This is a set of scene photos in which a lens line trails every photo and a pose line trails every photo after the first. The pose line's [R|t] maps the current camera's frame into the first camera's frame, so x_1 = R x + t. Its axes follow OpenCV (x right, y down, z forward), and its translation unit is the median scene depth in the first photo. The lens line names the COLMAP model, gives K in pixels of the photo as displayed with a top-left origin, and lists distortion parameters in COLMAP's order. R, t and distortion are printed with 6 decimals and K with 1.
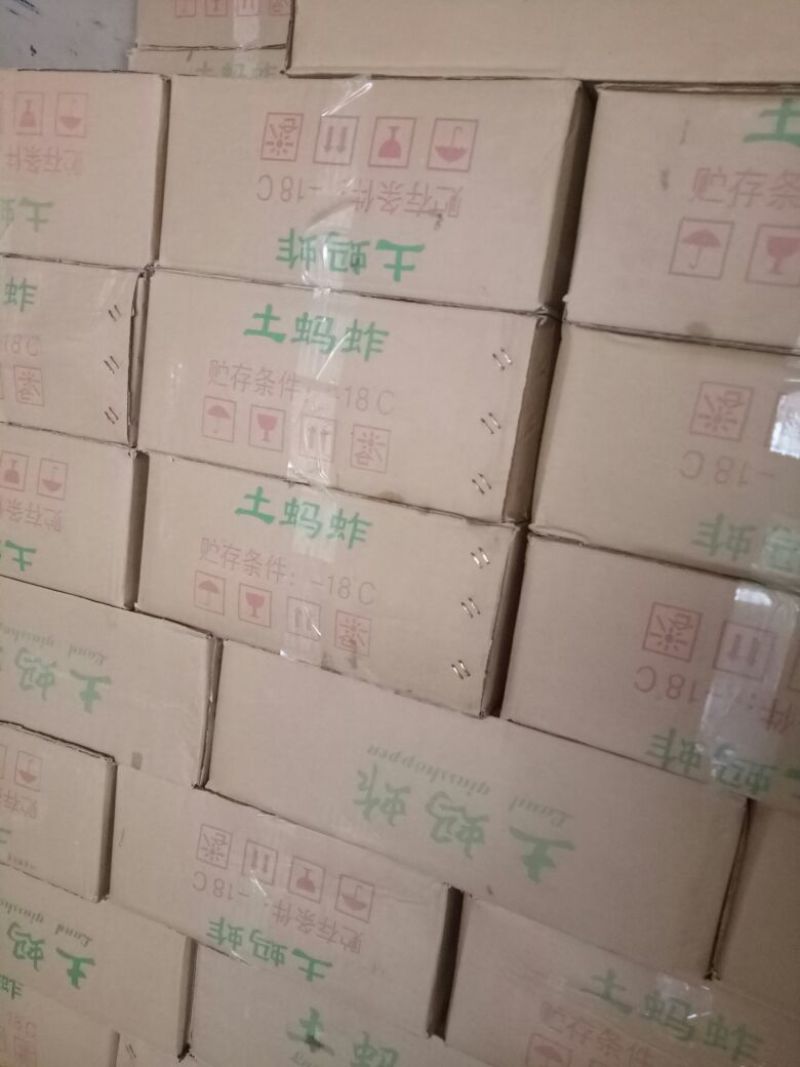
lens RADIAL K [[794.2, 0, 396.4], [0, 794.2, 531.1], [0, 0, 1]] dist [0.047467, -0.026968]
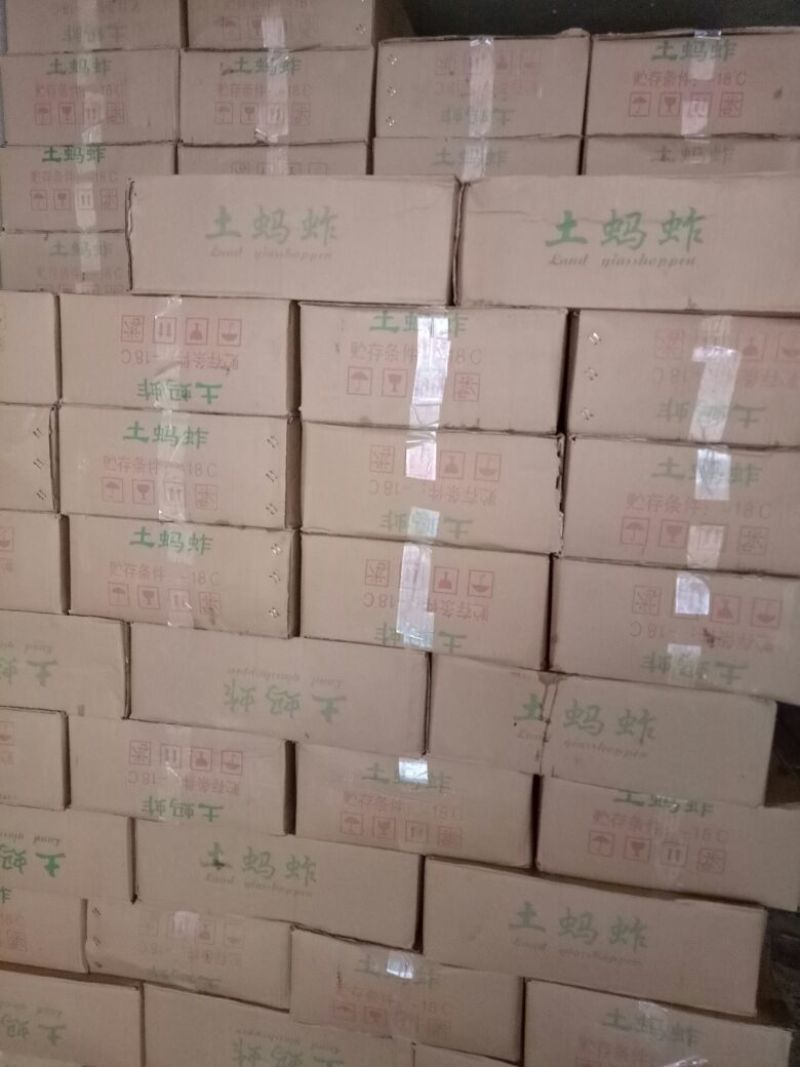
lens RADIAL K [[794.2, 0, 404.1], [0, 794.2, 540.0], [0, 0, 1]] dist [0.047467, -0.026968]
pose [[0.976239, -0.125315, 0.176786, 0.067544], [0.130225, 0.991349, -0.016403, 0.074543], [-0.173201, 0.039035, 0.984113, -0.782960]]
